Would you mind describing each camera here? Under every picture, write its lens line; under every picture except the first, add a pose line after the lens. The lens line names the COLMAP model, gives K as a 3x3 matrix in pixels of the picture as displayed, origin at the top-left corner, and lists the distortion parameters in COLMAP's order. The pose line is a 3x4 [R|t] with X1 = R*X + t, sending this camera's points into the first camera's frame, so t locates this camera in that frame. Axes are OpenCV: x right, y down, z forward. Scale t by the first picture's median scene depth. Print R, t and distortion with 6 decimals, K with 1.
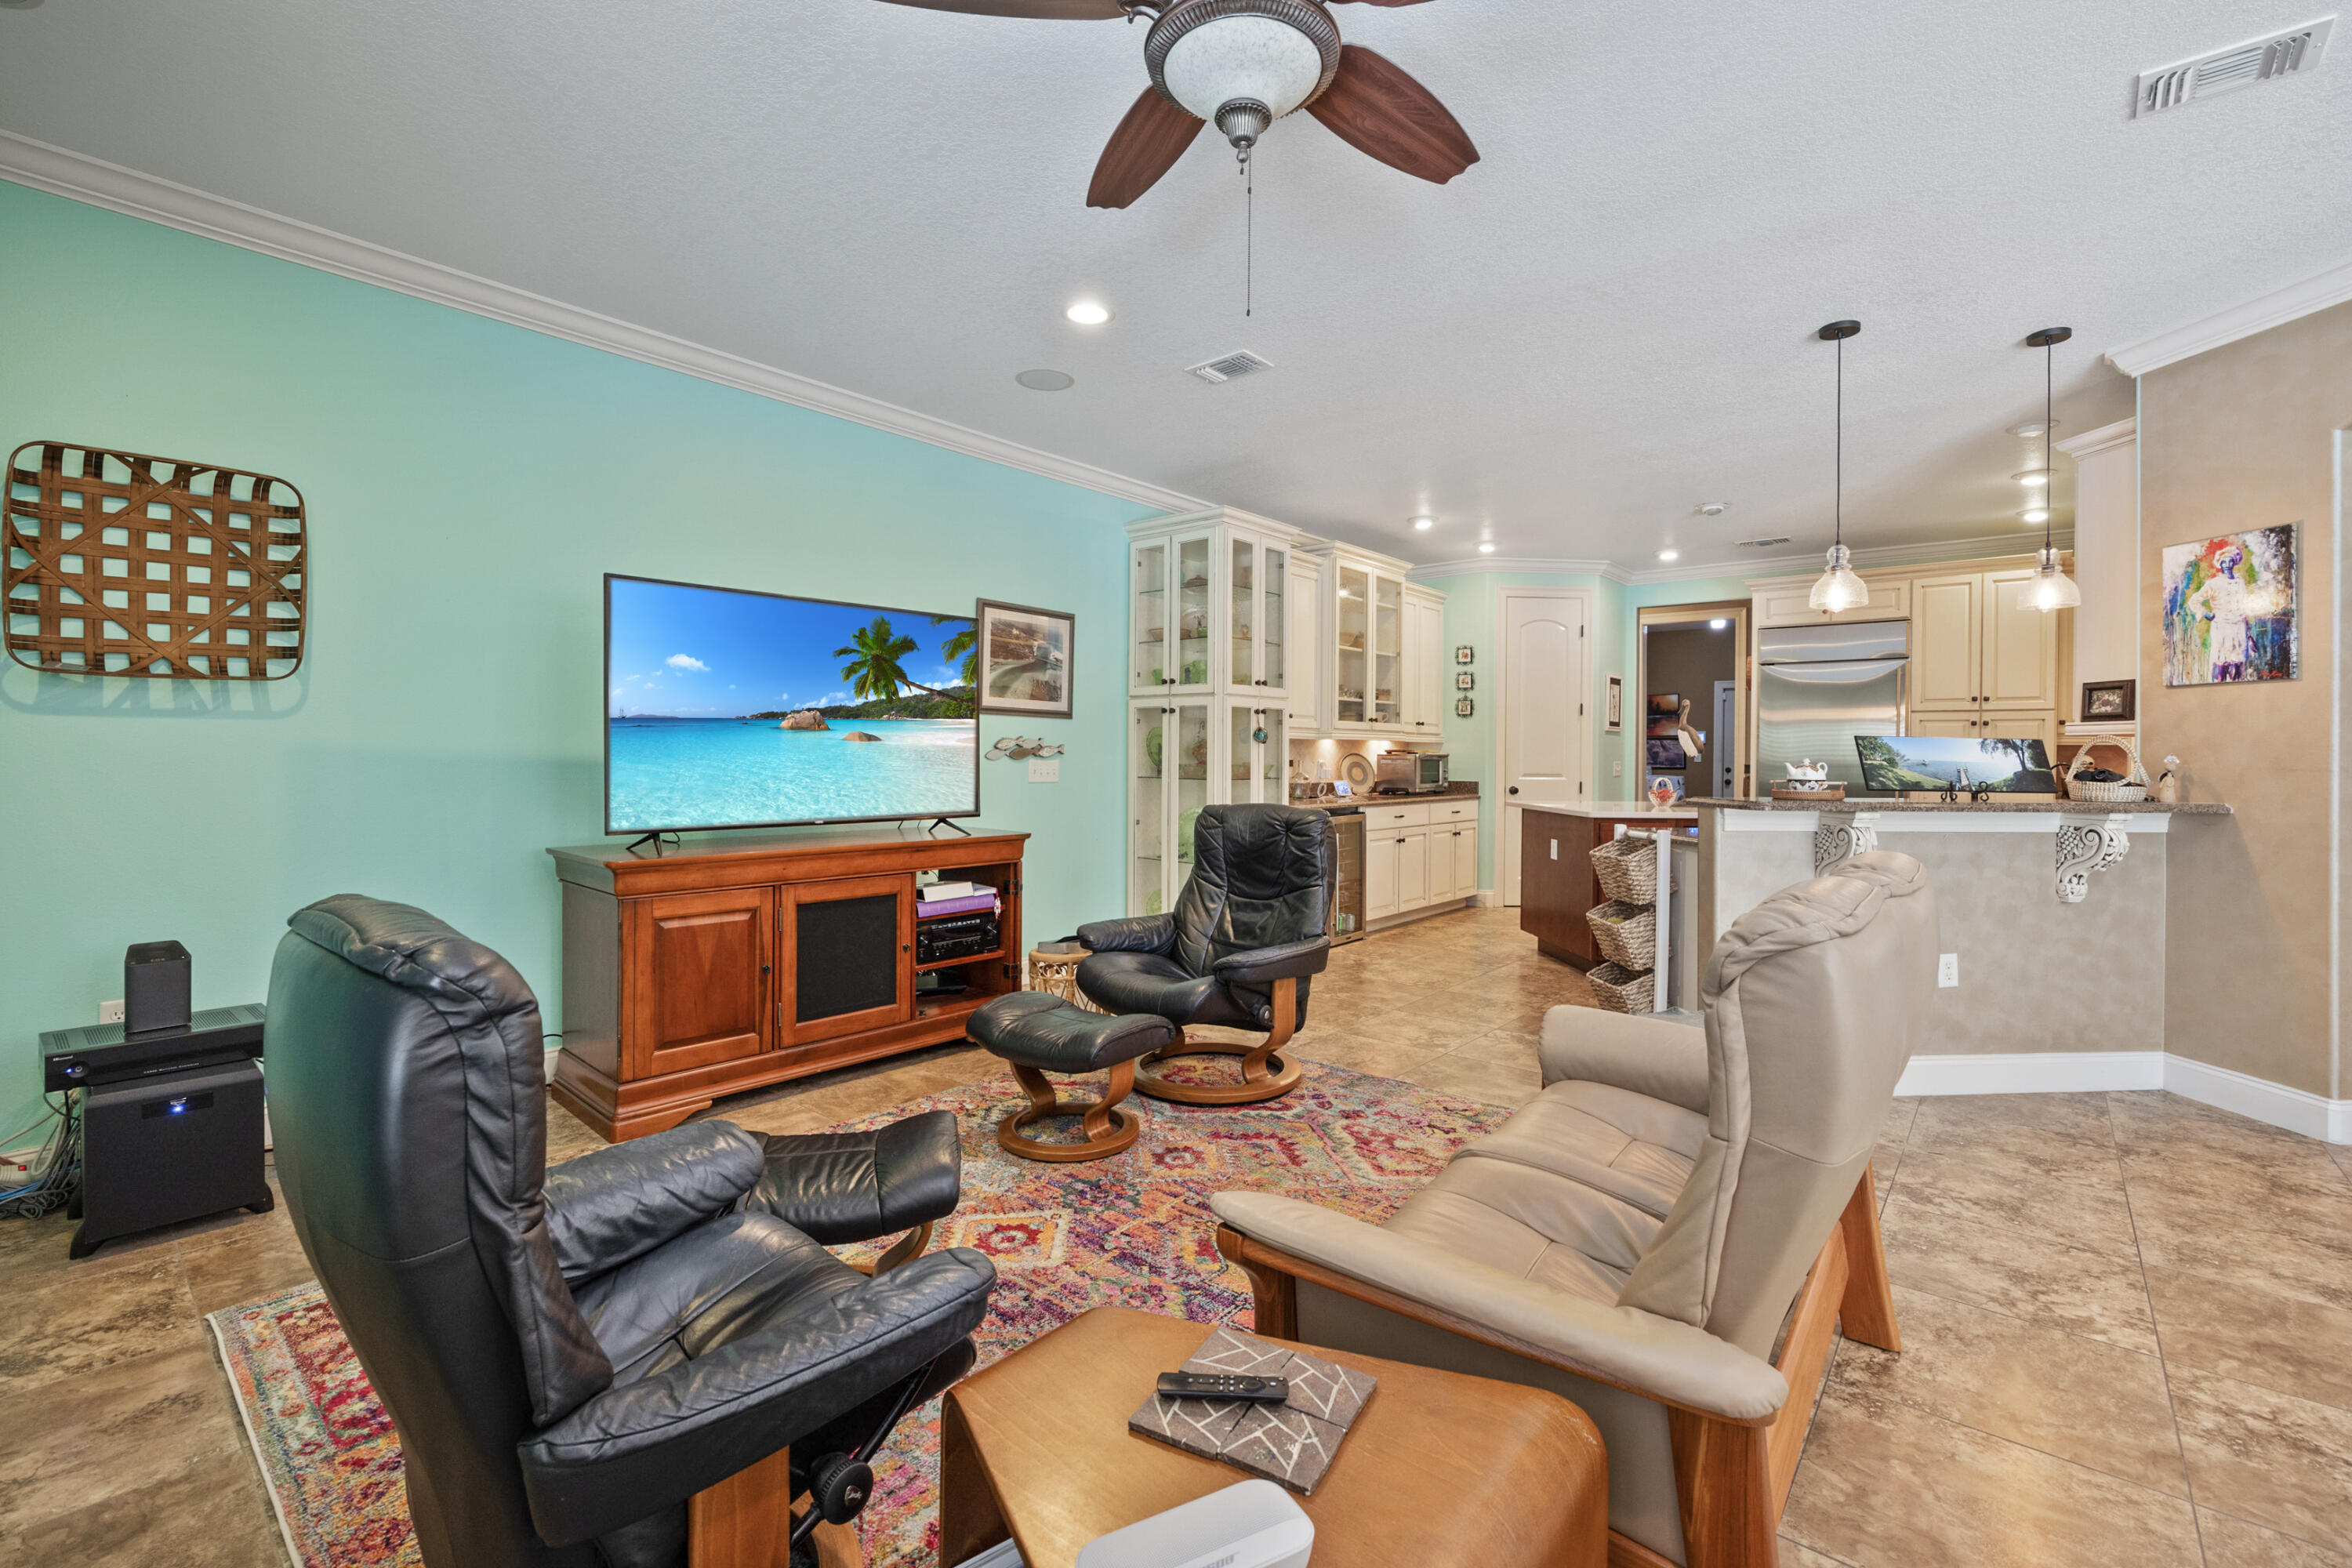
lens RADIAL K [[996.5, 0, 1180.0], [0, 996.5, 766.4], [0, 0, 1]] dist [-0.016671, 0.000588]
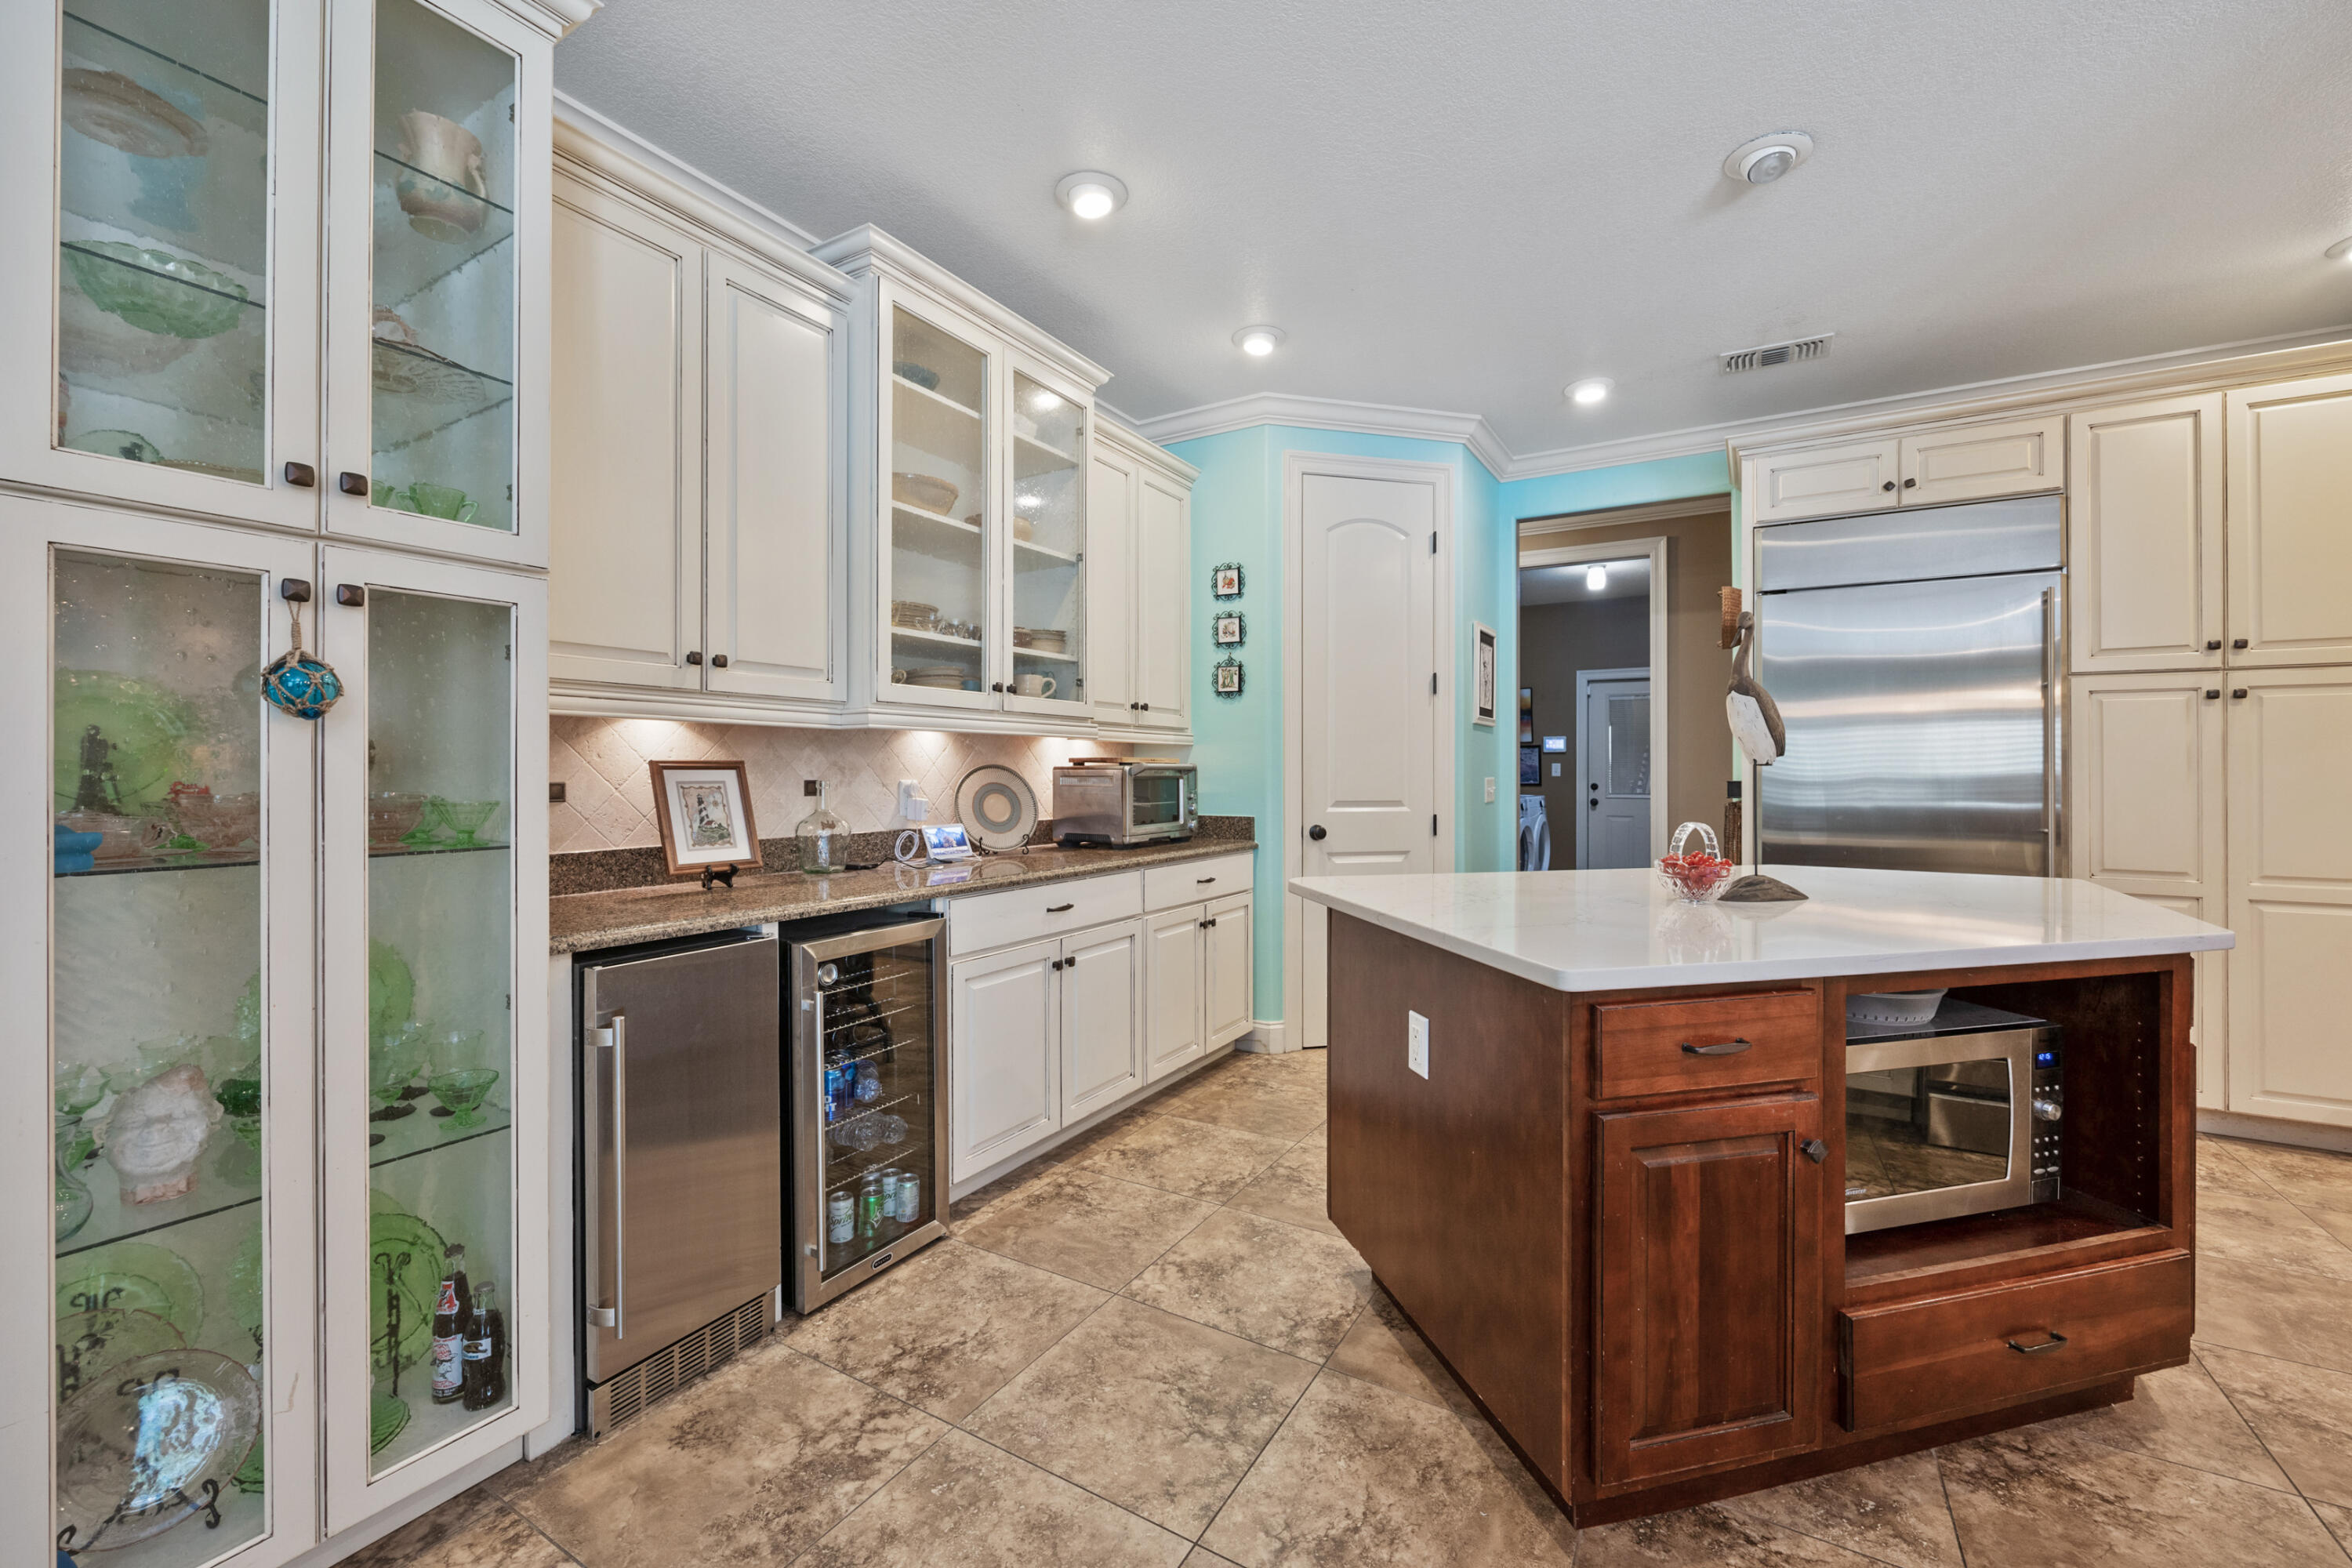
lens RADIAL K [[938.2, 0, 1180.5], [0, 938.2, 768.8], [0, 0, 1]] dist [-0.005006, -0.000198]
pose [[0.986417, -0.005967, 0.164152, 0.229188], [0.008291, 0.999875, -0.013476, -0.005181], [-0.164051, 0.014654, 0.986343, 0.653500]]
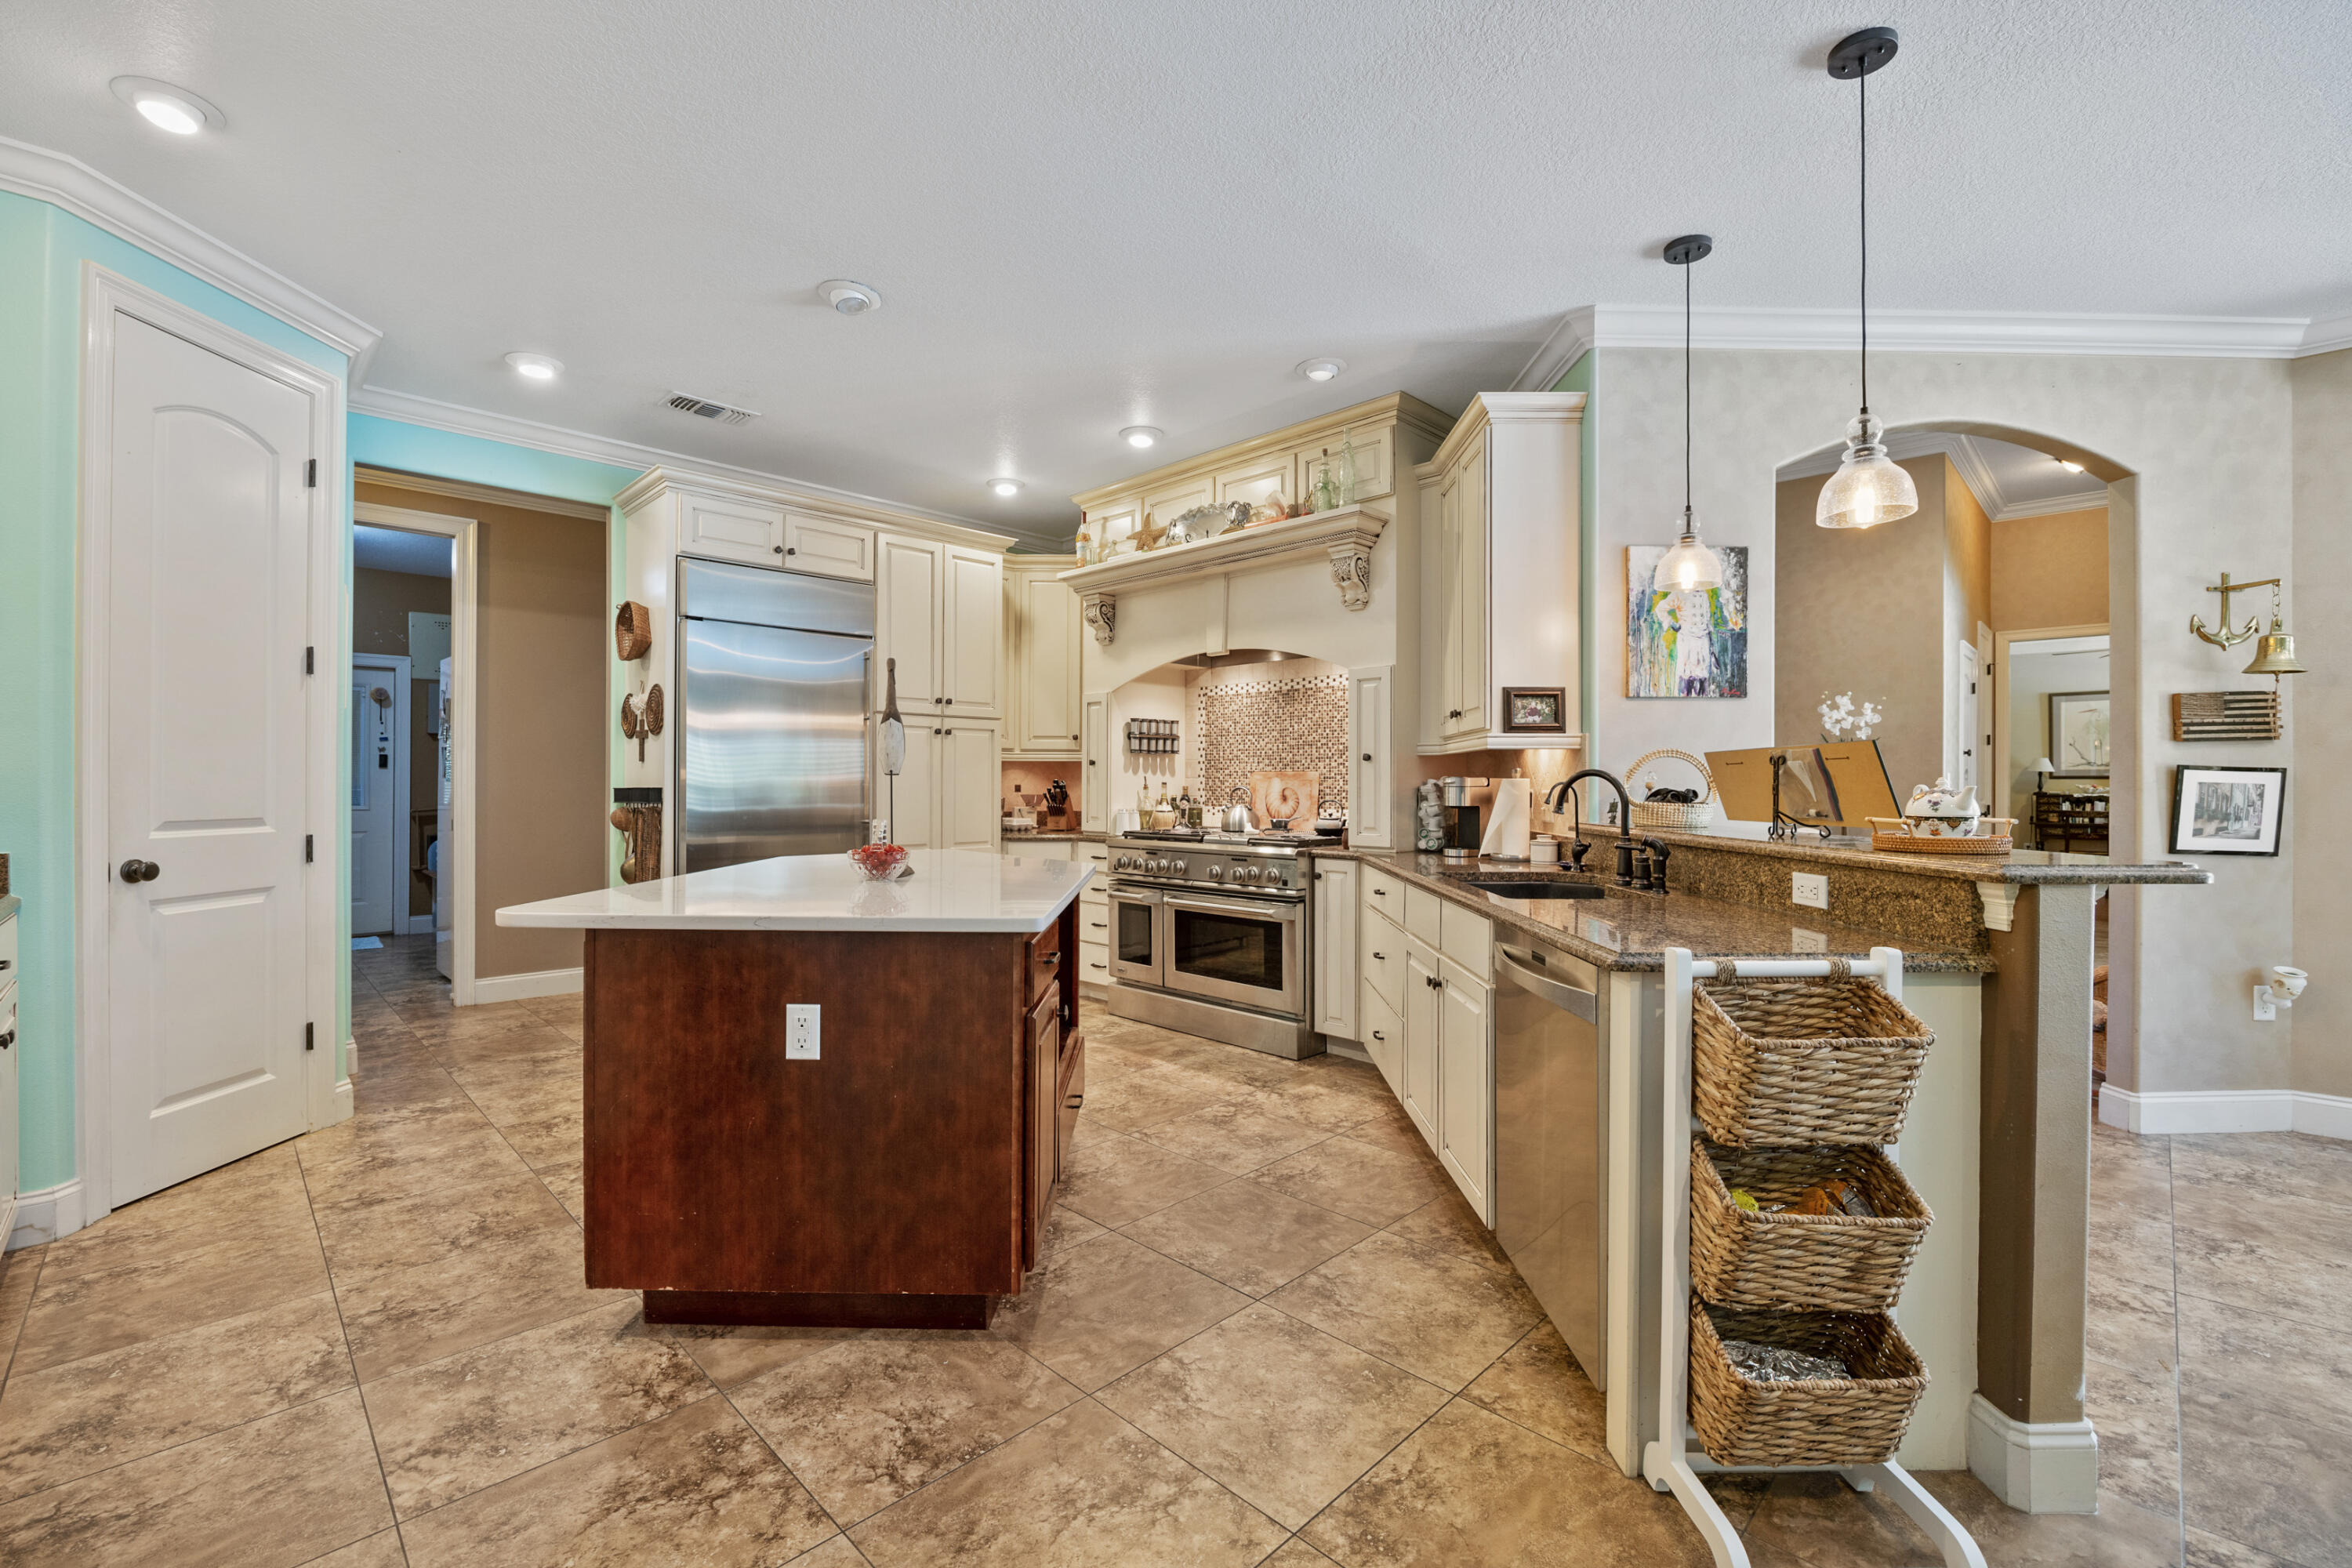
lens RADIAL K [[996.5, 0, 1183.3], [0, 996.5, 777.8], [0, 0, 1]] dist [-0.016671, 0.000588]
pose [[0.077512, -0.002824, 0.996987, 0.028359], [0.009608, 0.999952, 0.002086, -0.007089], [-0.996945, 0.009417, 0.077535, 0.776613]]
